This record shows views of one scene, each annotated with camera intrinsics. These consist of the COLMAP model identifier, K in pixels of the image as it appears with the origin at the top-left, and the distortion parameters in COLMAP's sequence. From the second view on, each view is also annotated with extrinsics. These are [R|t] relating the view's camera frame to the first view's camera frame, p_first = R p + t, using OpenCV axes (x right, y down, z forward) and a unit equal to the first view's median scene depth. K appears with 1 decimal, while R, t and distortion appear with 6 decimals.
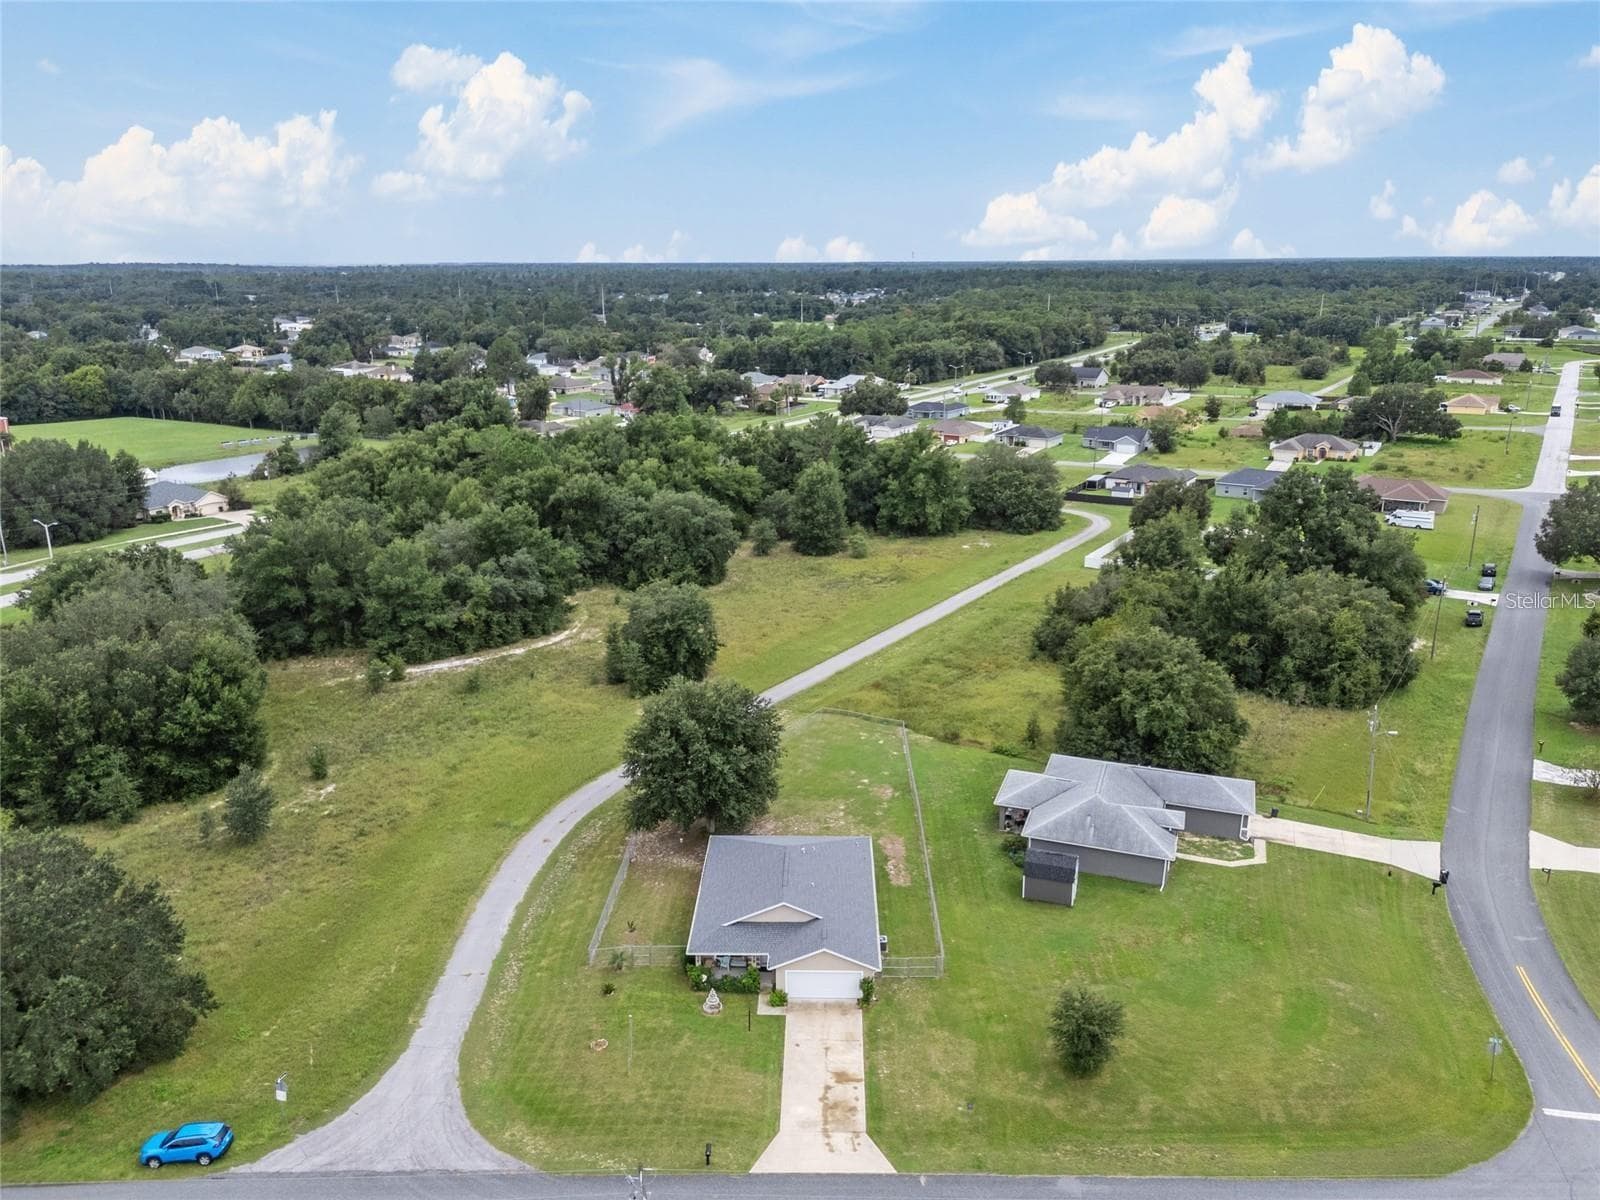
lens RADIAL K [[1180.8, 0, 808.1], [0, 1180.8, 599.2], [0, 0, 1]] dist [0.090983, -0.103039]
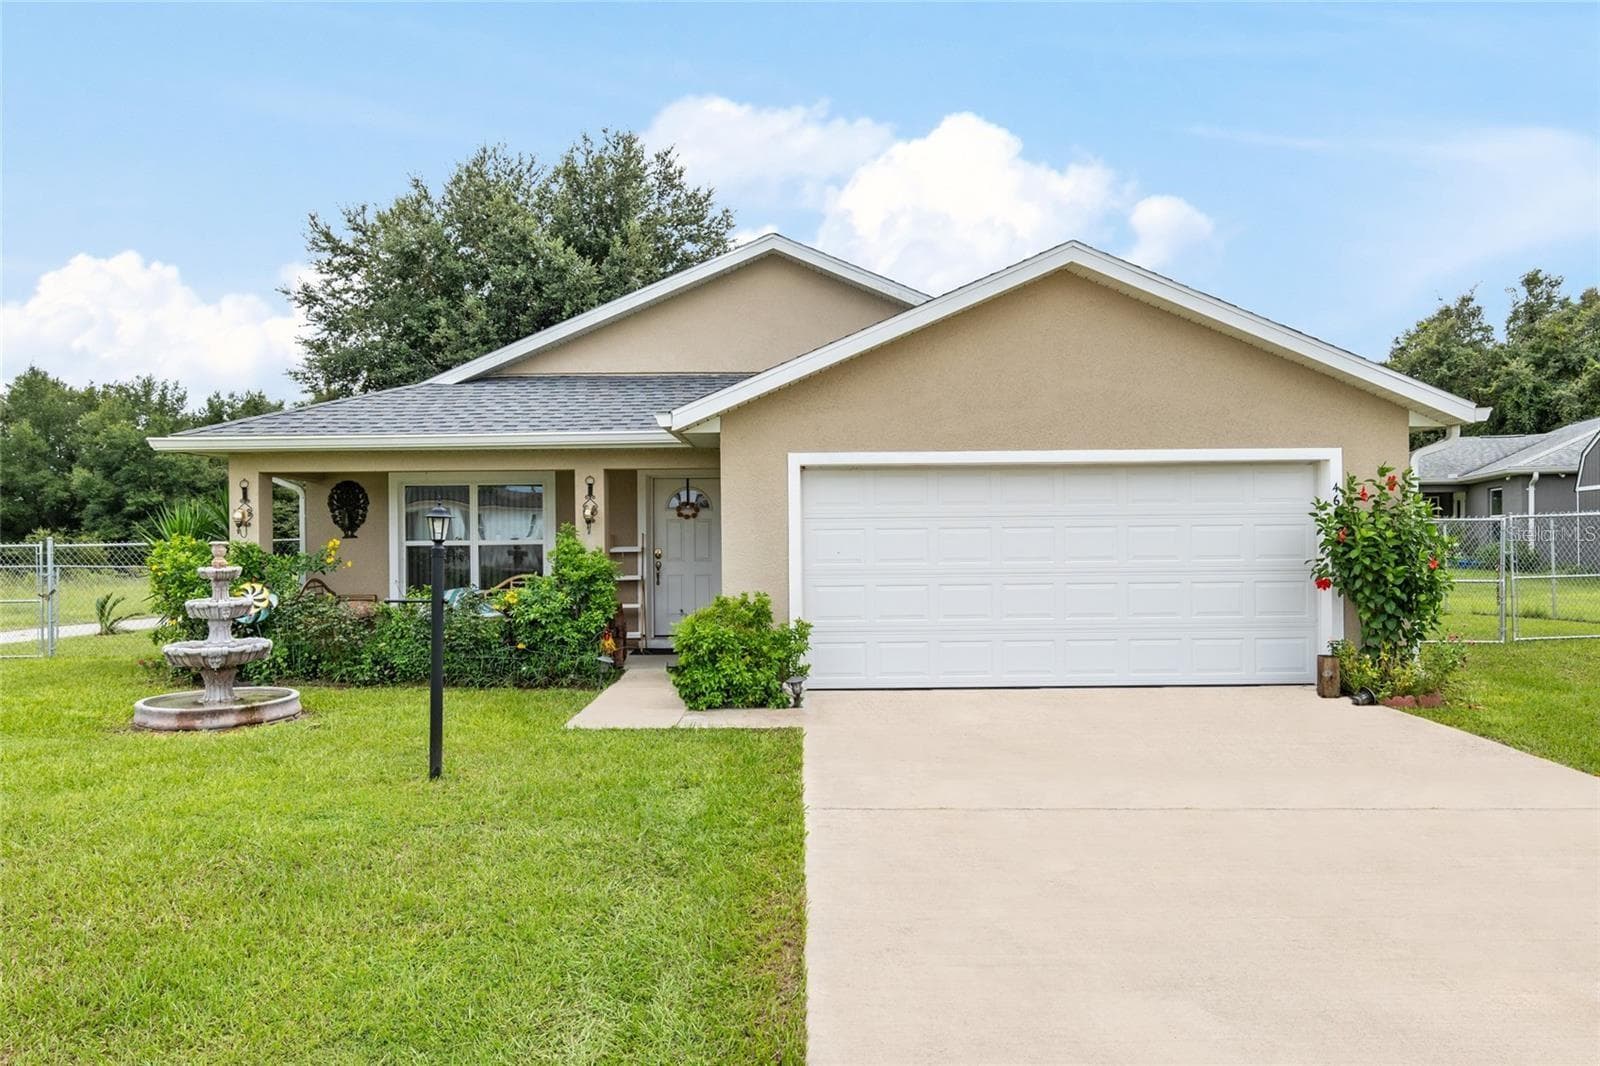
lens RADIAL K [[1082.3, 0, 799.0], [0, 1082.3, 534.1], [0, 0, 1]] dist [0.000372, 0.004001]
pose [[0.999779, -0.012588, 0.016810, -0.012026], [0.016789, 0.959928, -0.279745, 0.215128], [-0.012615, 0.279965, 0.959927, 0.531360]]
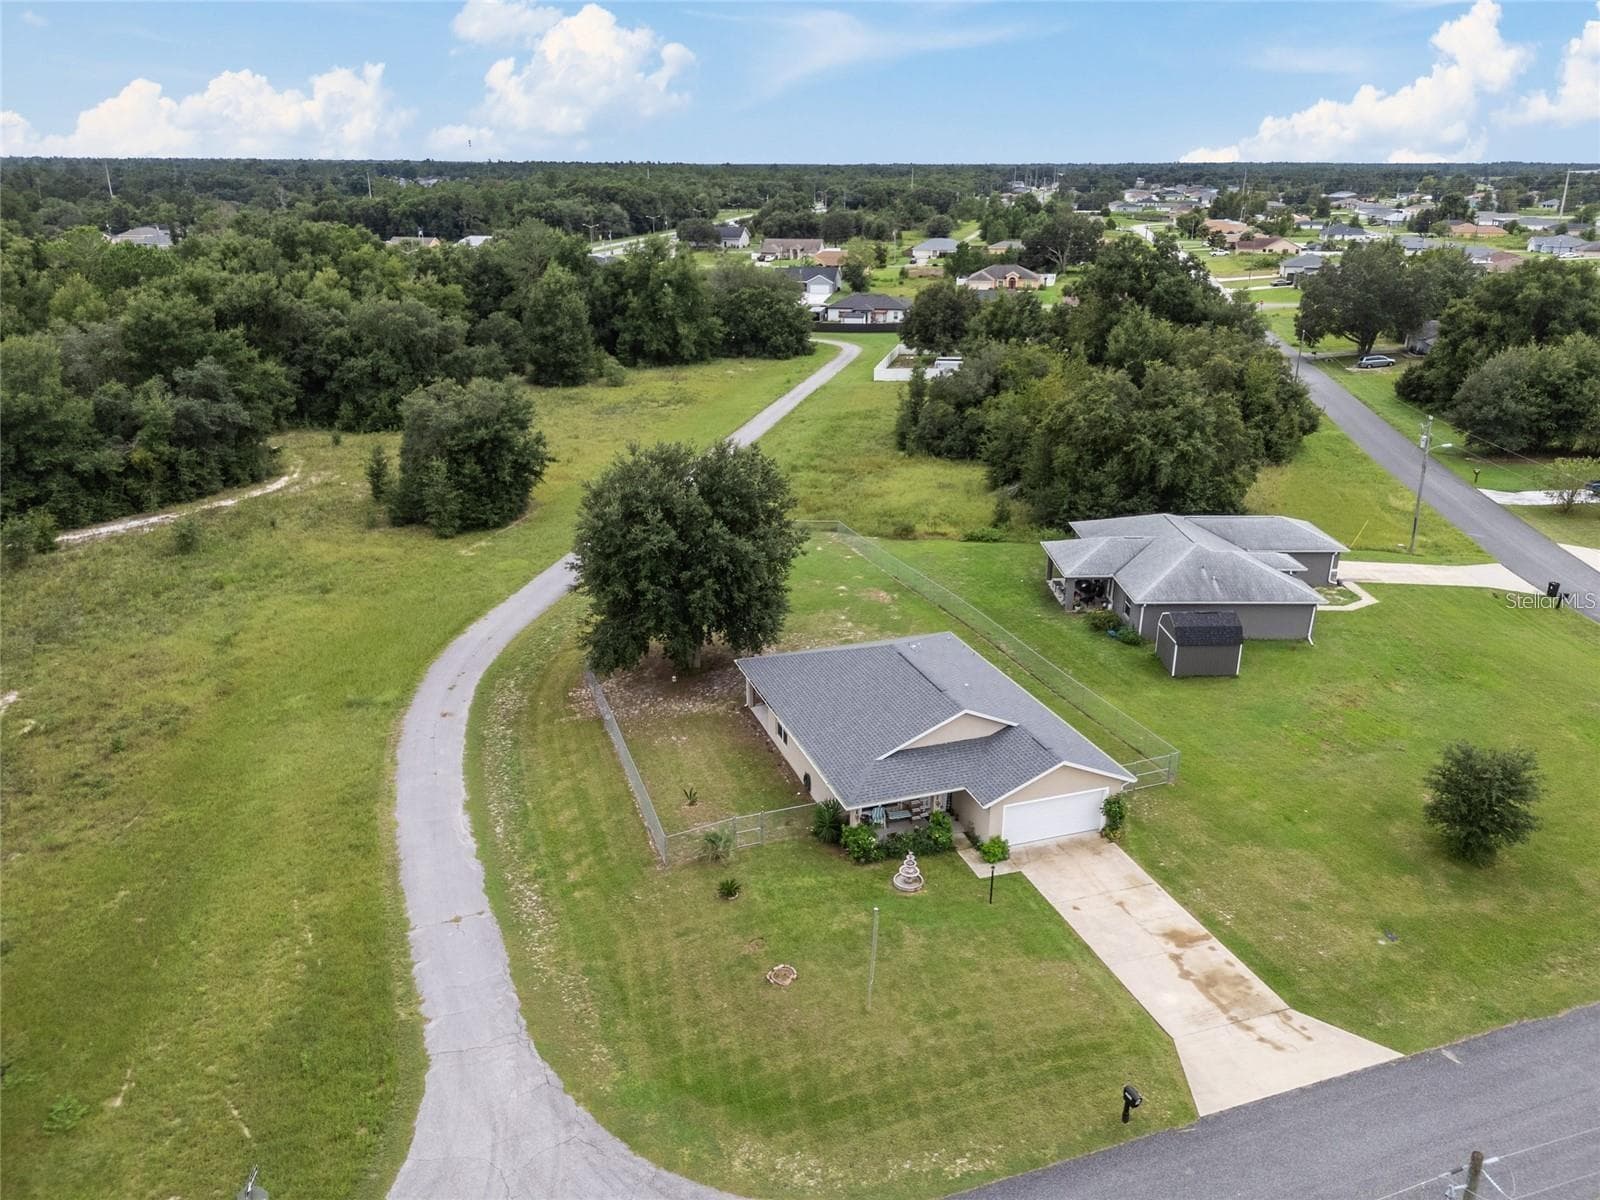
lens RADIAL K [[1180.8, 0, 808.1], [0, 1180.8, 599.2], [0, 0, 1]] dist [0.090983, -0.103039]
pose [[0.937345, -0.116451, 0.328364, -0.190579], [0.092478, 0.991840, 0.087759, 0.081569], [-0.335904, -0.051894, 0.940466, 0.264717]]
